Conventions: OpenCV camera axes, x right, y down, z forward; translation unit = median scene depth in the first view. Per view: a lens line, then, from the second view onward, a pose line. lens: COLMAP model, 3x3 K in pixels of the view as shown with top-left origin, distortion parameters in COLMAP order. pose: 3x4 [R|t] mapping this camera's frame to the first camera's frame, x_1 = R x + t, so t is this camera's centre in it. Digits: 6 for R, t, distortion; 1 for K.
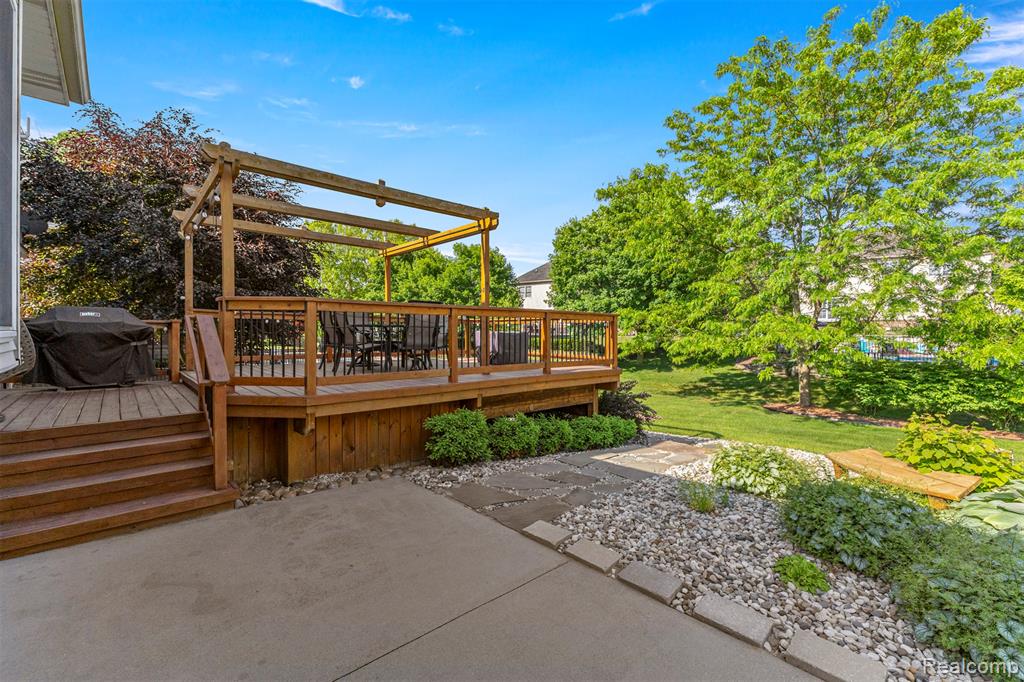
lens RADIAL K [[442.2, 0, 512.0], [0, 442.2, 341.0], [0, 0, 1]] dist [0.000344, 0.000126]
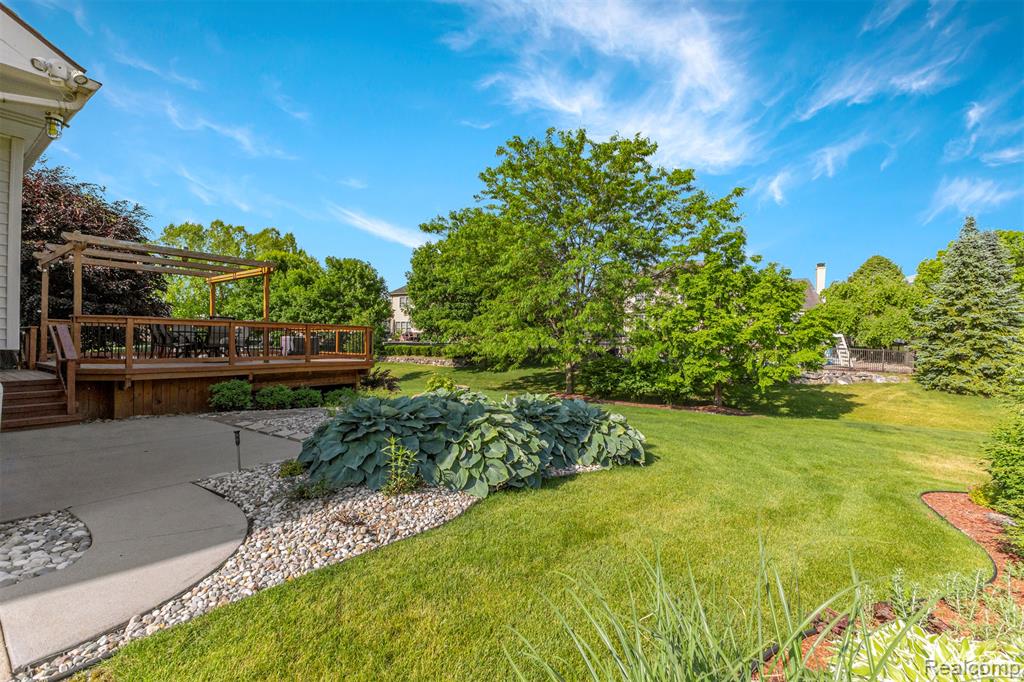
lens RADIAL K [[442.2, 0, 512.0], [0, 442.2, 341.0], [0, 0, 1]] dist [0.000344, 0.000126]
pose [[0.977502, 0.004845, 0.210869, 0.564380], [-0.000608, 0.999797, -0.020154, 0.033126], [-0.210924, 0.019573, 0.977306, -0.900390]]
